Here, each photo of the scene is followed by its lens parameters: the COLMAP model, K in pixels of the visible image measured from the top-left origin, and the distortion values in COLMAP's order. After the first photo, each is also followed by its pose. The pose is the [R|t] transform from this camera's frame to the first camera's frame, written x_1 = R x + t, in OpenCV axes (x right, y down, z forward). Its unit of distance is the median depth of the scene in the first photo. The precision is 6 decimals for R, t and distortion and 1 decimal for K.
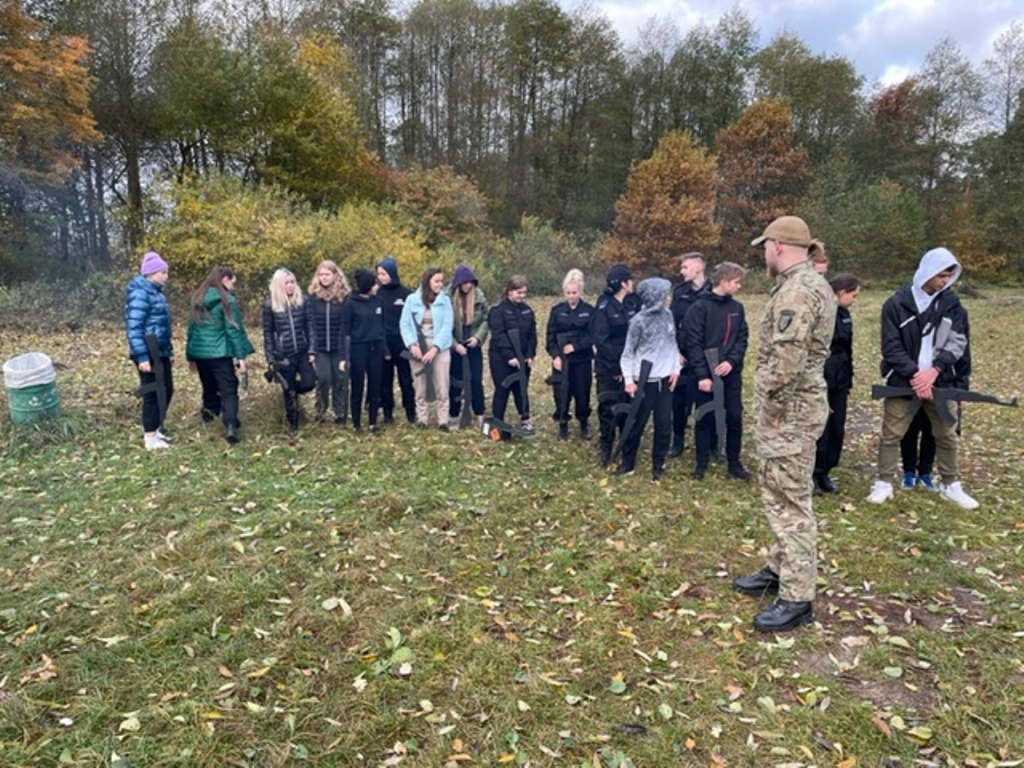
lens RADIAL K [[763.2, 0, 510.2], [0, 763.2, 388.1], [0, 0, 1]] dist [0.079454, -0.114410]
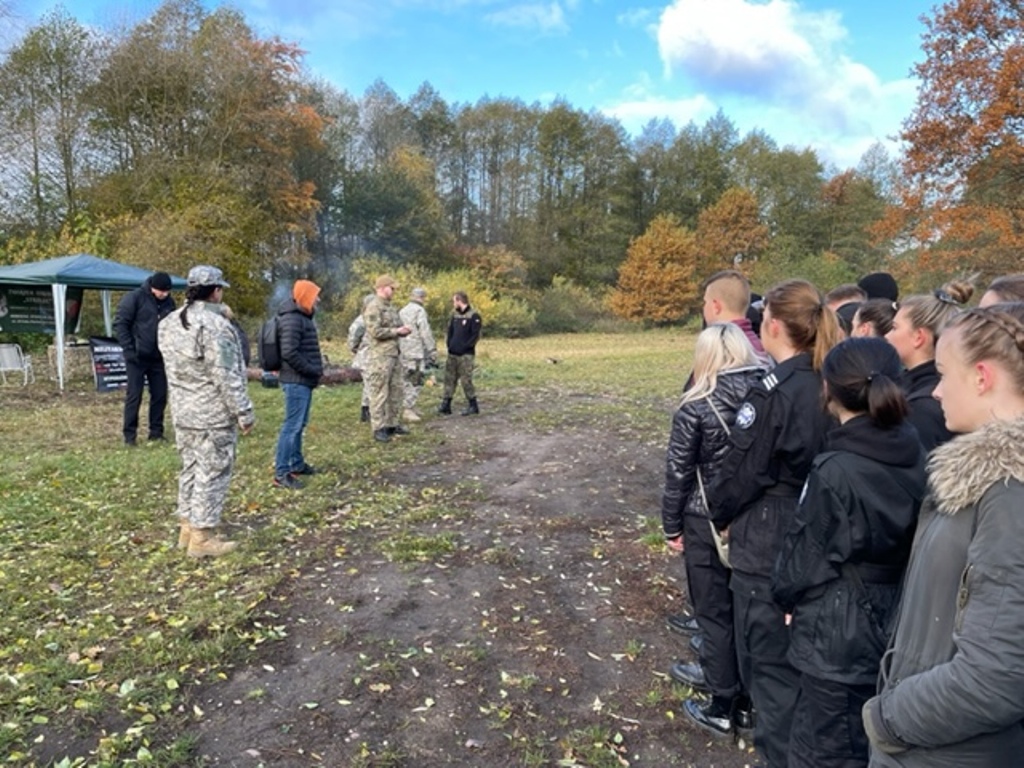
lens RADIAL K [[763.2, 0, 510.2], [0, 763.2, 388.1], [0, 0, 1]] dist [0.079454, -0.114410]
pose [[0.999690, 0.007356, -0.023784, -0.024070], [-0.008803, 0.998078, -0.061337, 0.060380], [0.023287, 0.061528, 0.997834, -0.354982]]
